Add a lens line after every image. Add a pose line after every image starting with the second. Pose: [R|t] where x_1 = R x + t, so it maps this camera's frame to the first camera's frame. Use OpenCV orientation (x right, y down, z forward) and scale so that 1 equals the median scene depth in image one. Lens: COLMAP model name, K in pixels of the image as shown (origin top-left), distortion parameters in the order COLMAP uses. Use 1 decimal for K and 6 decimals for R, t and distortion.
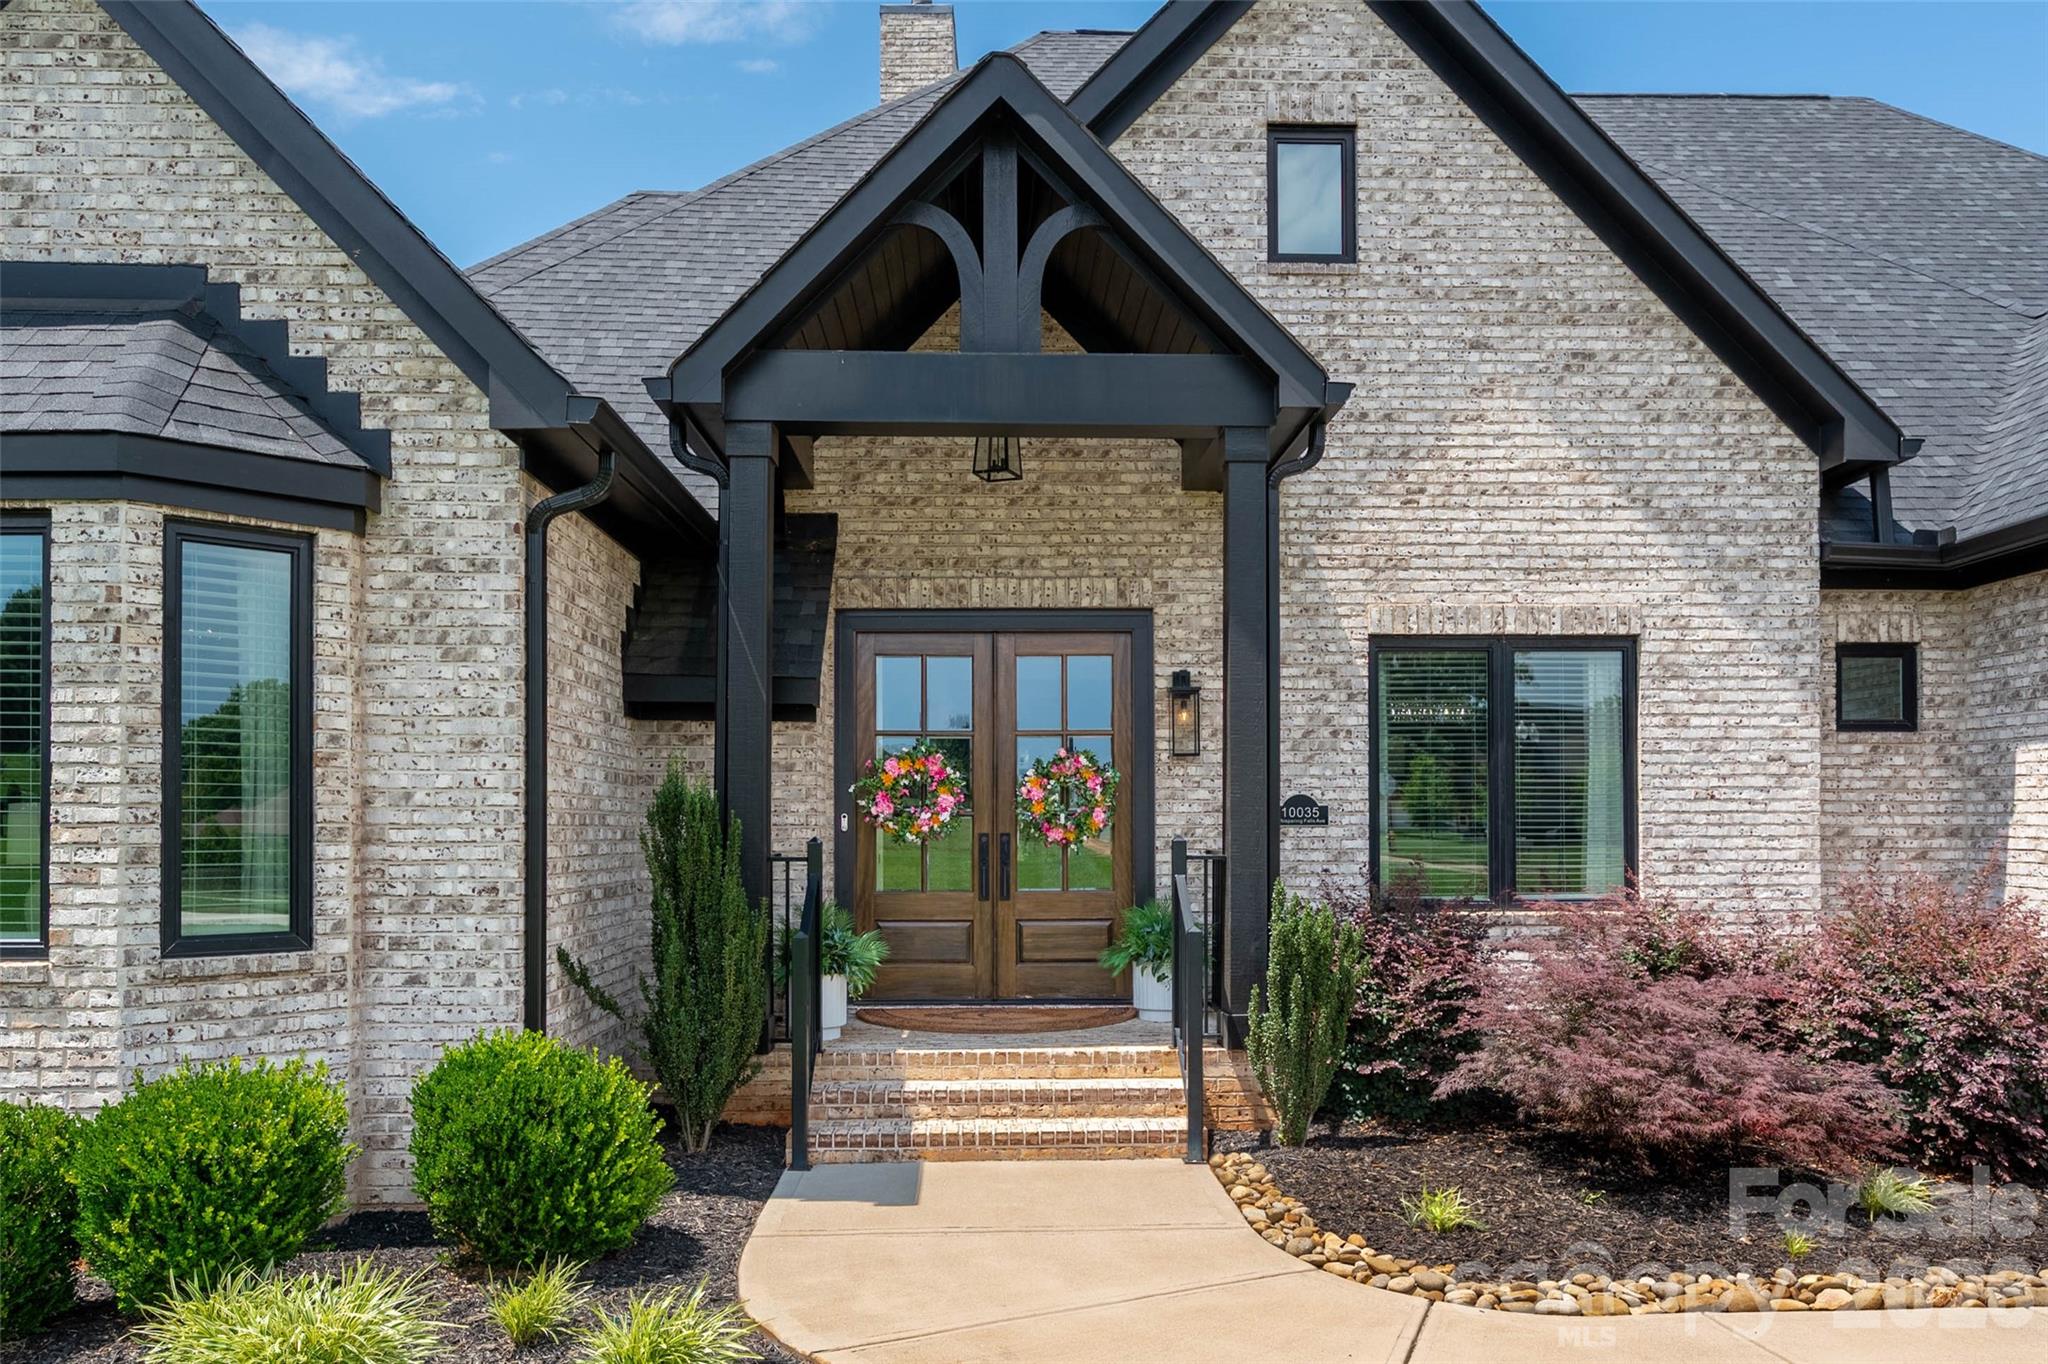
lens RADIAL K [[1427.8, 0, 1020.5], [0, 1427.8, 822.2], [0, 0, 1]] dist [0.000478, 0.000167]
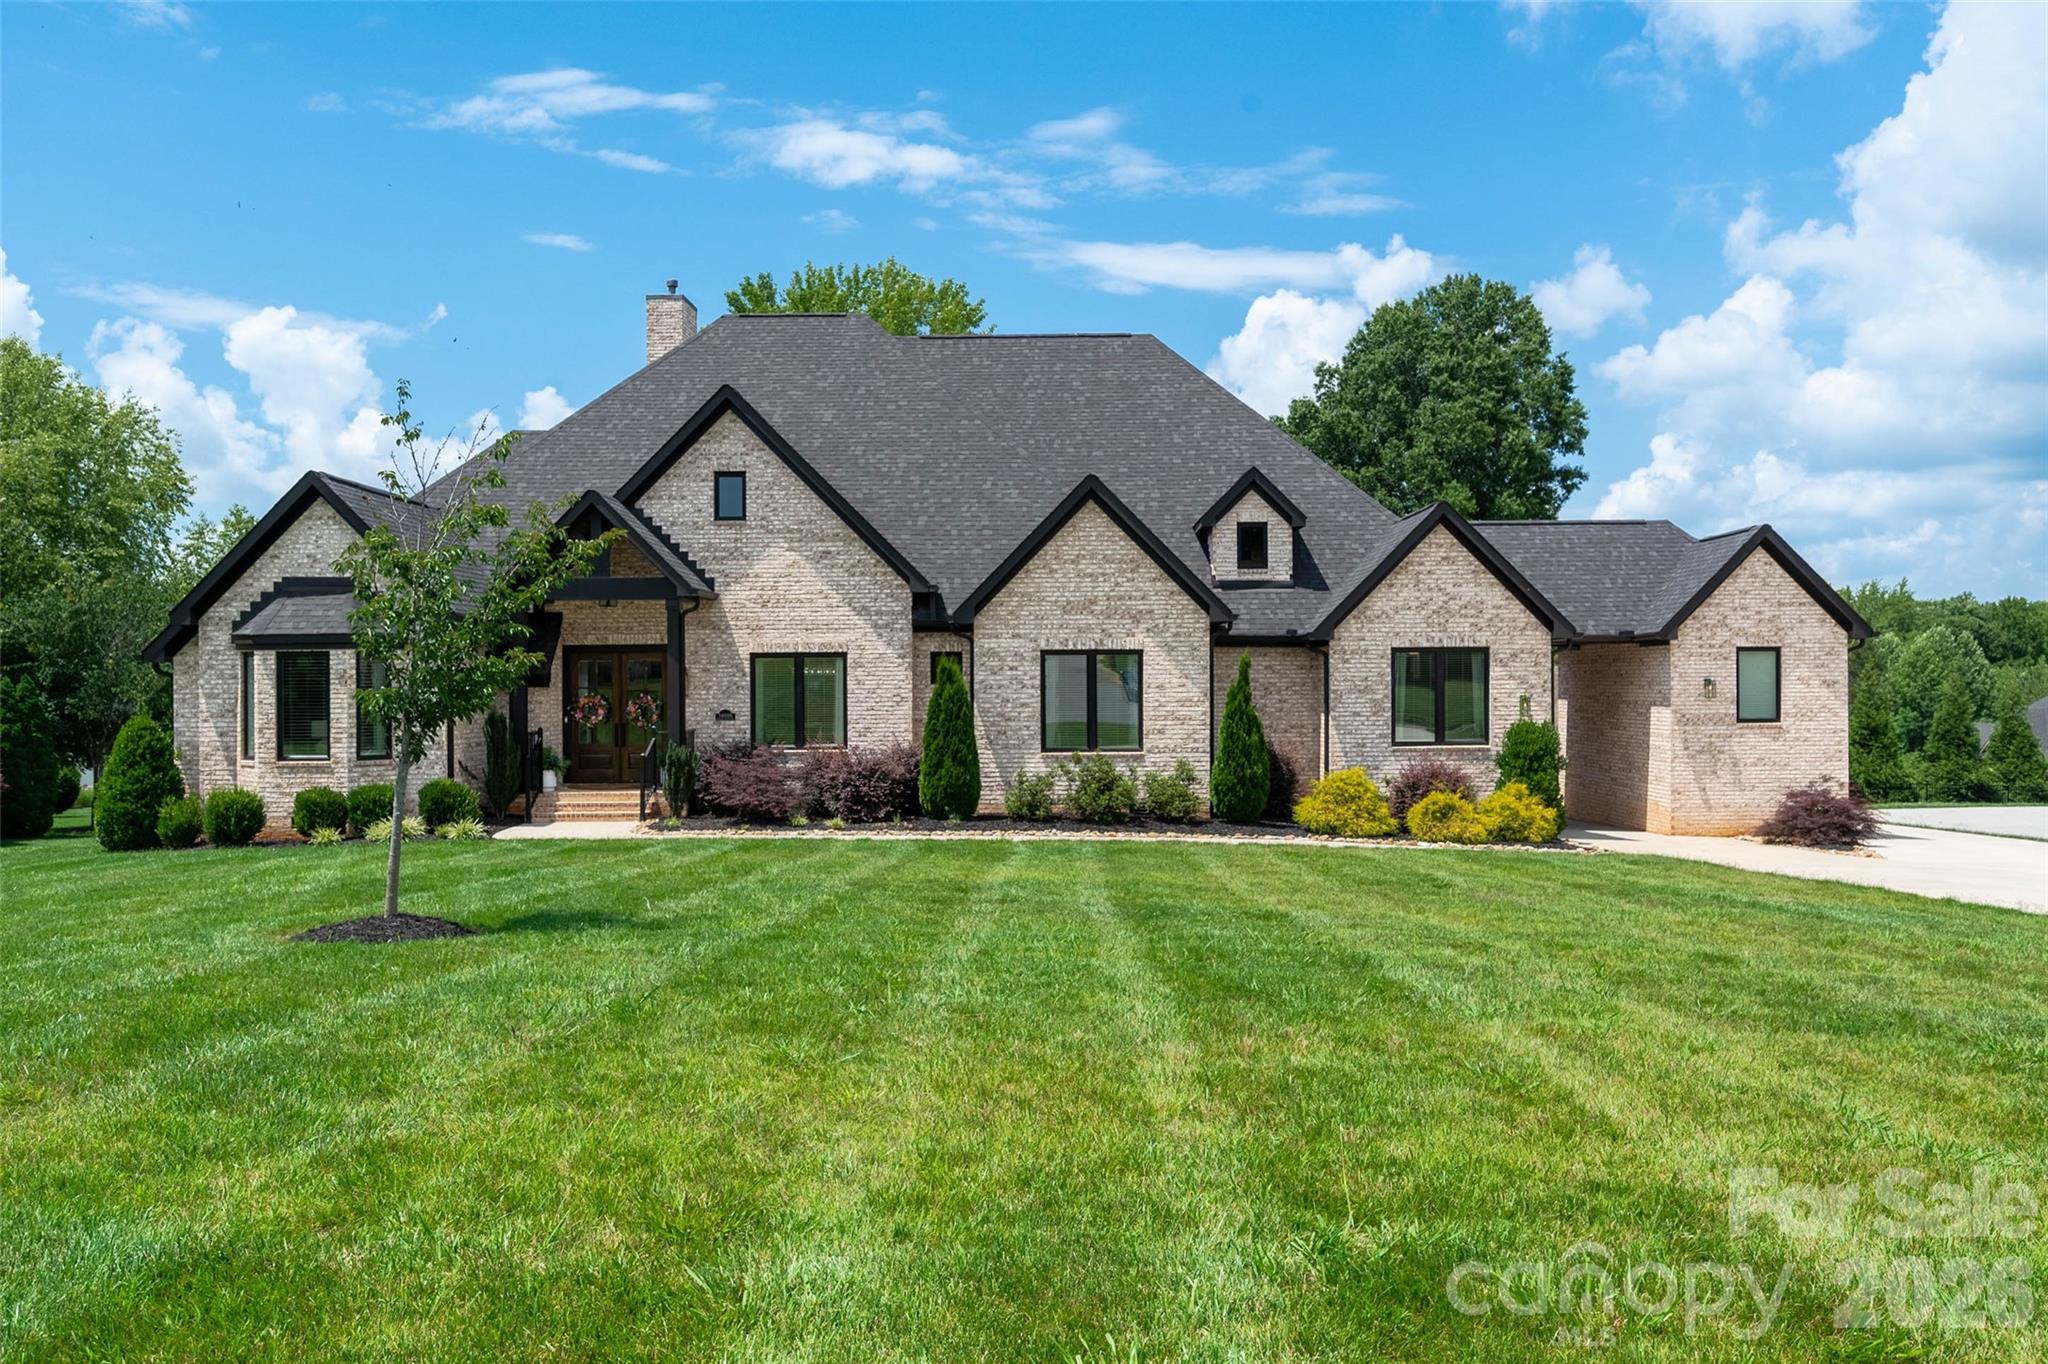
lens RADIAL K [[1582.9, 0, 1025.3], [0, 1582.9, 682.6], [0, 0, 1]] dist [0.000545, 0.000295]
pose [[0.999475, -0.004951, -0.032032, 0.886120], [0.005224, 0.999951, 0.008454, -0.095238], [0.031989, -0.008617, 0.999451, -2.111169]]
